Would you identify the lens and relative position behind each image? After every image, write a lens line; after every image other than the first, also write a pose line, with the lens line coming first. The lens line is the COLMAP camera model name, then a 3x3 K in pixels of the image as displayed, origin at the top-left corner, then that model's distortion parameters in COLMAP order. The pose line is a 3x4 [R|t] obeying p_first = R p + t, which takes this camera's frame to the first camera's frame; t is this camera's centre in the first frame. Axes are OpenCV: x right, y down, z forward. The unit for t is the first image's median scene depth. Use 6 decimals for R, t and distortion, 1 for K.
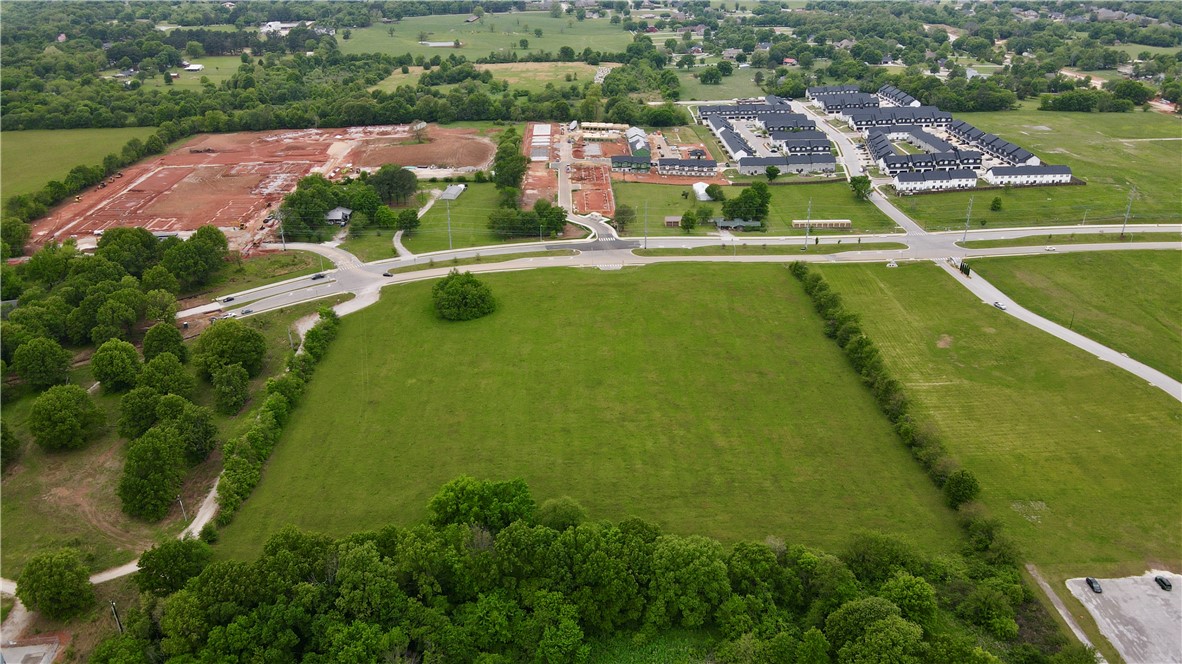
lens RADIAL K [[887.5, 0, 593.7], [0, 887.5, 330.5], [0, 0, 1]] dist [0.006867, 0.027712]
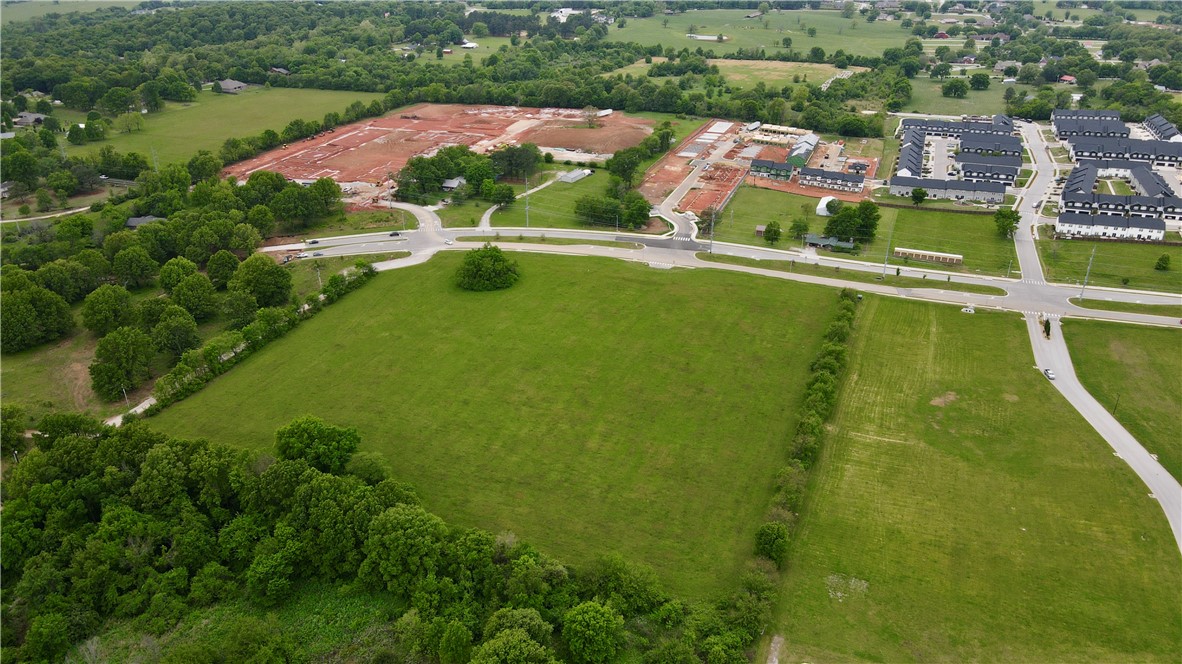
lens RADIAL K [[887.5, 0, 590.0], [0, 887.5, 333.3], [0, 0, 1]] dist [0.006867, 0.027712]
pose [[0.925334, 0.172684, -0.337546, 0.231433], [-0.170287, 0.984702, 0.036942, -0.015966], [0.338762, 0.023296, 0.940584, 0.035366]]
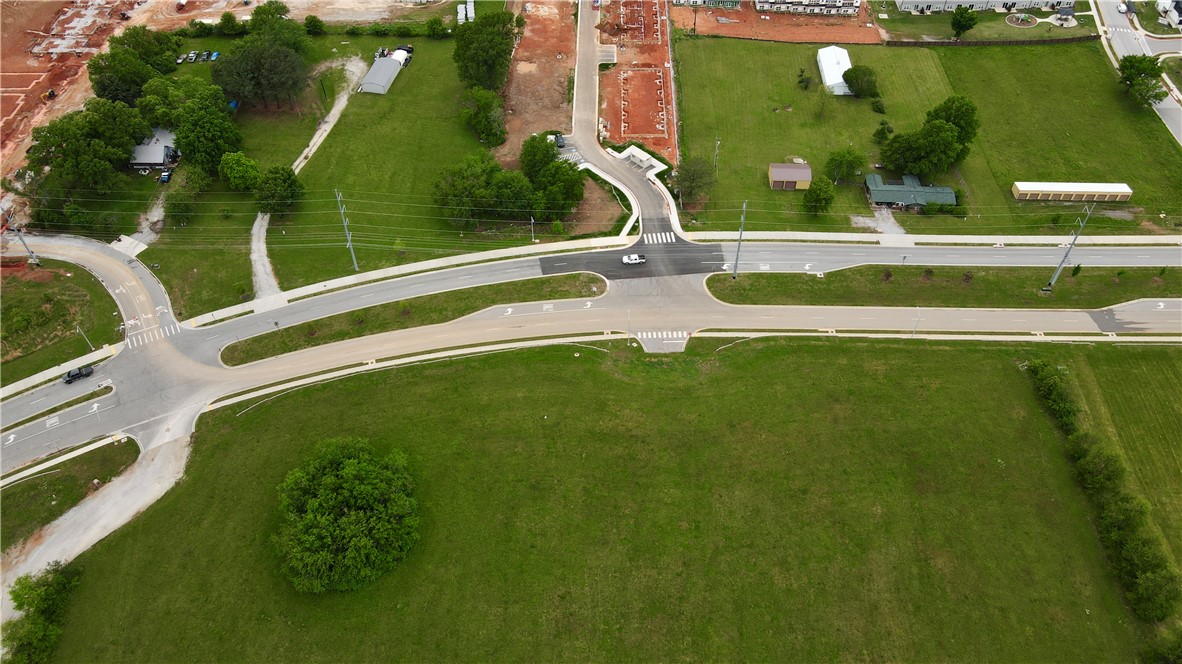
lens RADIAL K [[887.5, 0, 588.4], [0, 887.5, 335.8], [0, 0, 1]] dist [0.006867, 0.027712]
pose [[0.998544, 0.041576, -0.034361, -0.005490], [-0.025585, 0.925924, 0.376841, -0.209287], [0.047483, -0.375414, 0.925640, 0.420257]]
